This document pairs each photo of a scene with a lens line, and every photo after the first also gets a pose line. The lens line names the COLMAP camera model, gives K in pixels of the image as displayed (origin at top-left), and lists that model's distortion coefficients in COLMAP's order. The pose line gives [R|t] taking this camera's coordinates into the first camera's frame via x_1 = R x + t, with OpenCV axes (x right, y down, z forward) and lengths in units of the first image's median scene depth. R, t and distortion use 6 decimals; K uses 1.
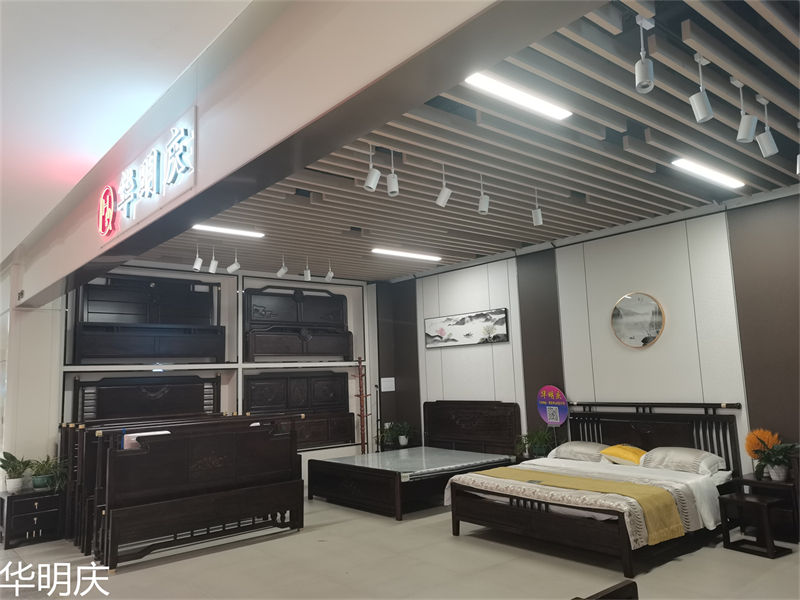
lens RADIAL K [[606.3, 0, 400.0], [0, 606.3, 300.0], [0, 0, 1]] dist [0.055249, -0.058507]
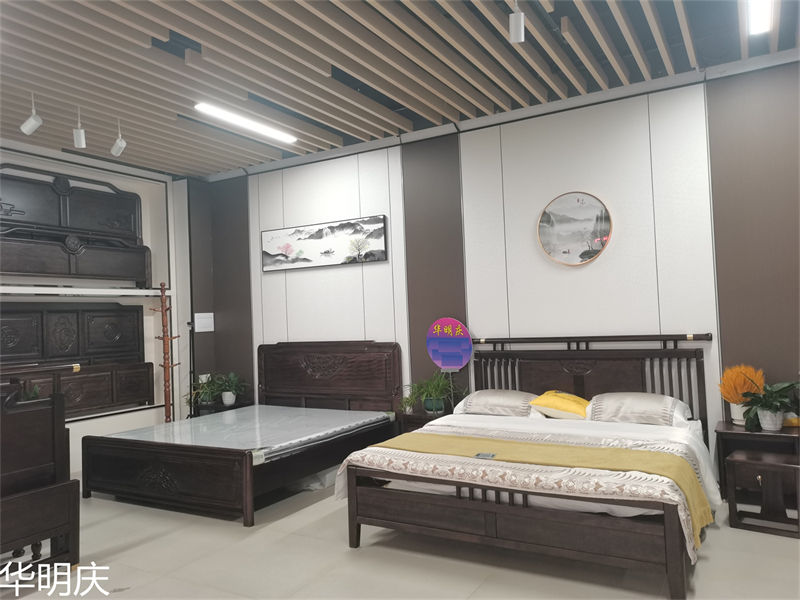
lens RADIAL K [[606.3, 0, 400.0], [0, 606.3, 300.0], [0, 0, 1]] dist [0.055249, -0.058507]
pose [[0.940263, 0.009278, 0.340322, -0.057736], [-0.037264, 0.996427, 0.075790, 0.059967], [-0.338403, -0.083944, 0.937250, 0.300166]]
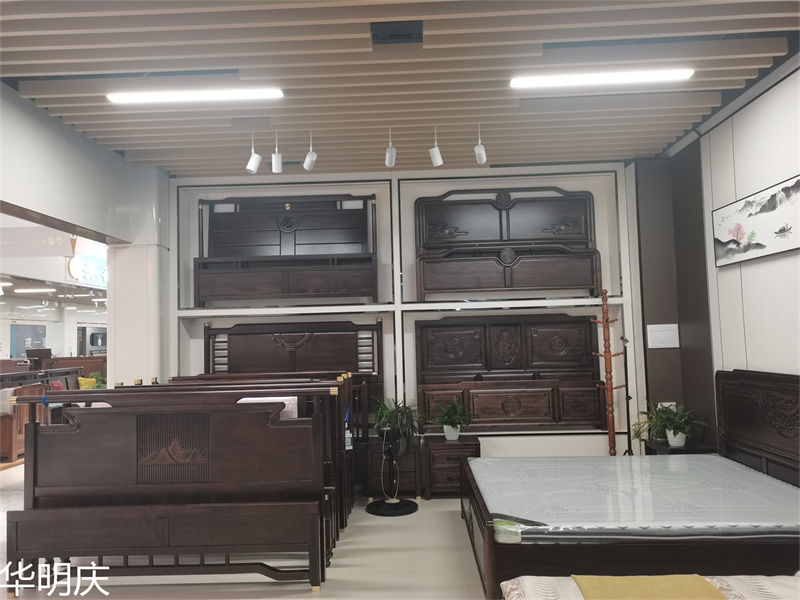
lens RADIAL K [[606.3, 0, 400.0], [0, 606.3, 300.0], [0, 0, 1]] dist [0.055249, -0.058507]
pose [[0.742710, -0.027038, -0.669067, 0.219694], [0.086057, 0.994753, 0.055330, 0.063398], [0.664060, -0.098672, 0.741140, 0.500786]]
